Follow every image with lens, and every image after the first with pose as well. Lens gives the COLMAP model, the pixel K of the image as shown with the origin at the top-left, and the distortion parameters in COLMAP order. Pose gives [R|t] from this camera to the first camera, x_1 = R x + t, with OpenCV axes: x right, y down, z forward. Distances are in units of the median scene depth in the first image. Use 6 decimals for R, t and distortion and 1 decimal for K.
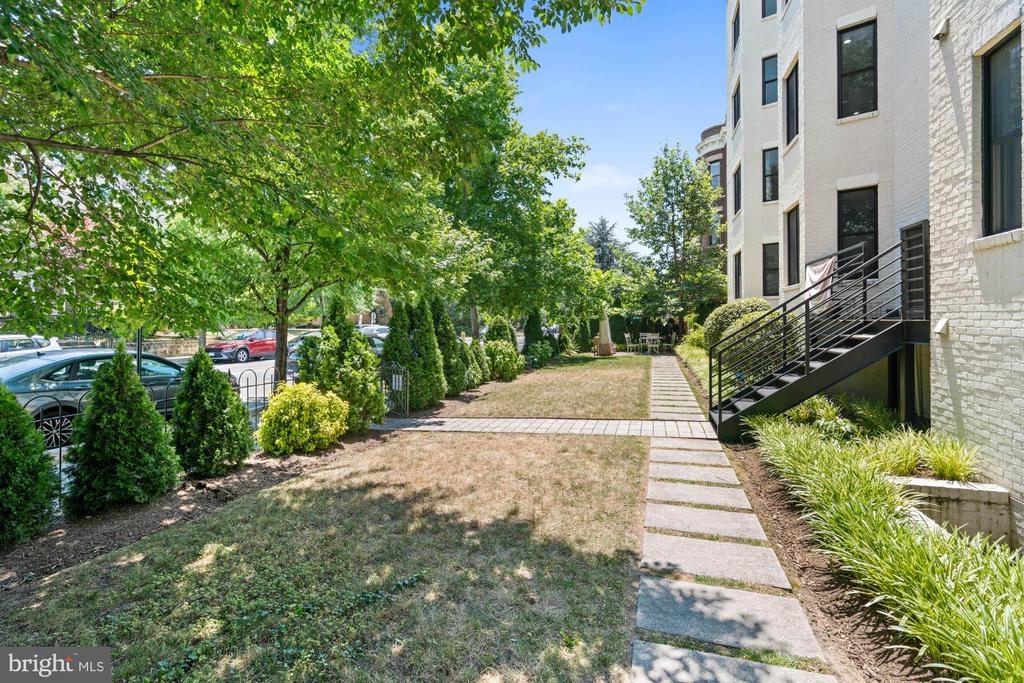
lens RADIAL K [[474.1, 0, 511.4], [0, 474.1, 330.4], [0, 0, 1]] dist [-0.000260, 0.000089]
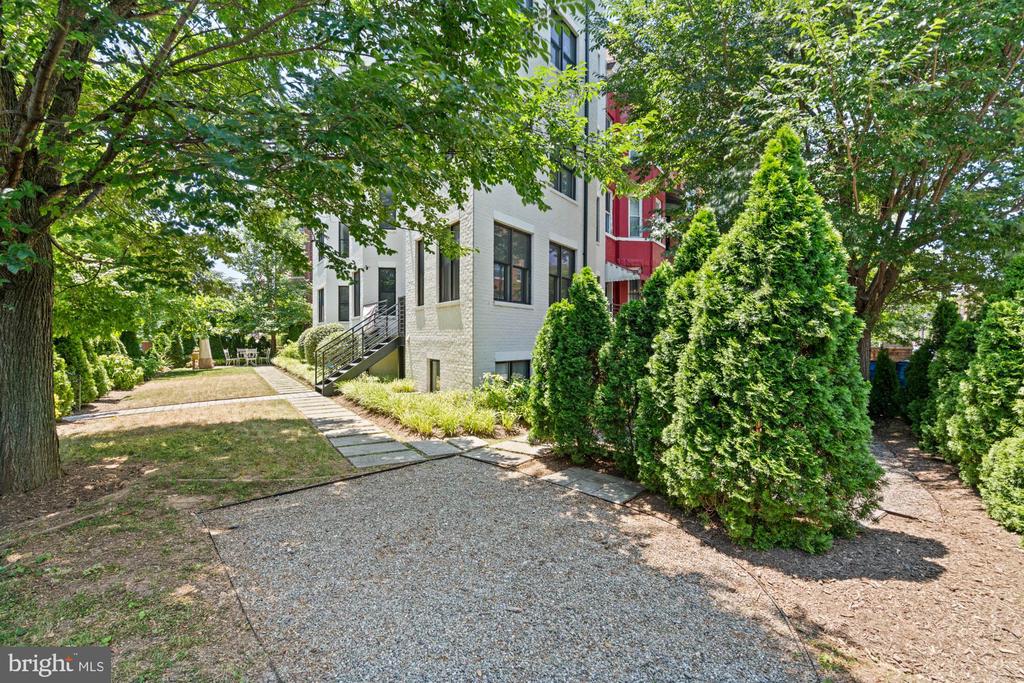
lens RADIAL K [[474.1, 0, 511.4], [0, 474.1, 330.4], [0, 0, 1]] dist [-0.000260, 0.000089]
pose [[0.661271, 0.016462, 0.749967, -0.189314], [0.014654, 0.999285, -0.034856, 0.013347], [-0.750004, 0.034039, 0.660556, -0.323311]]
